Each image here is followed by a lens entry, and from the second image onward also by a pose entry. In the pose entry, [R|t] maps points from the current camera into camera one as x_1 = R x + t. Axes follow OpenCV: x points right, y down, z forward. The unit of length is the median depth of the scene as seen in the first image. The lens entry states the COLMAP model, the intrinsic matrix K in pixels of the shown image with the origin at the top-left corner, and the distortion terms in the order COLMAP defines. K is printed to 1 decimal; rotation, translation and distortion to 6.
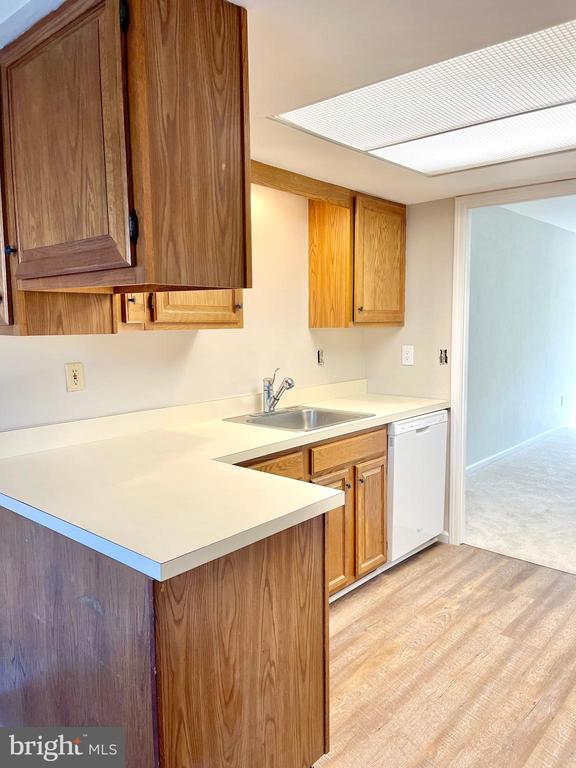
lens RADIAL K [[577.6, 0, 289.5], [0, 577.6, 381.8], [0, 0, 1]] dist [0.039106, -0.049181]
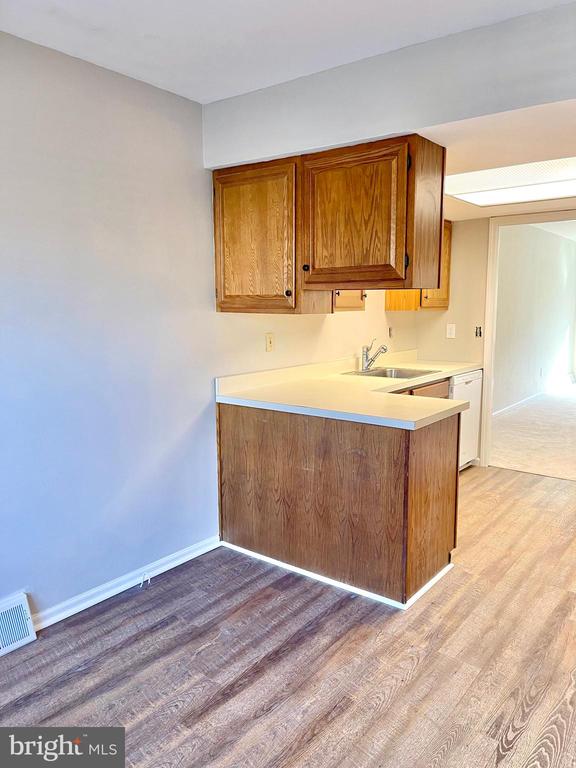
lens RADIAL K [[577.6, 0, 292.9], [0, 577.6, 387.4], [0, 0, 1]] dist [0.039106, -0.049181]
pose [[0.997528, -0.005481, 0.070055, -0.325551], [0.002967, 0.999350, 0.035935, 0.044986], [-0.070206, -0.035639, 0.996896, -0.426505]]
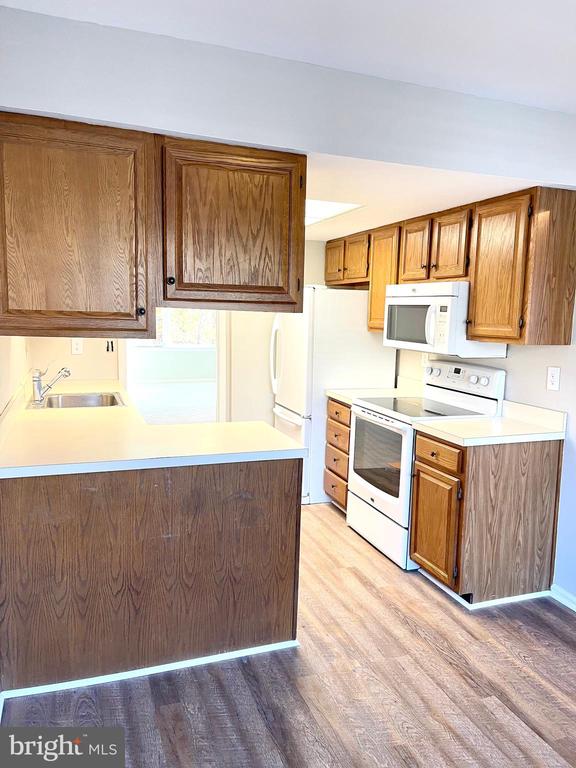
lens RADIAL K [[577.6, 0, 294.5], [0, 577.6, 383.0], [0, 0, 1]] dist [0.039106, -0.049181]
pose [[0.470830, -0.087744, 0.877850, -0.813254], [0.065449, 0.995774, 0.064428, -0.021996], [-0.879793, 0.027119, 0.474583, 0.023723]]
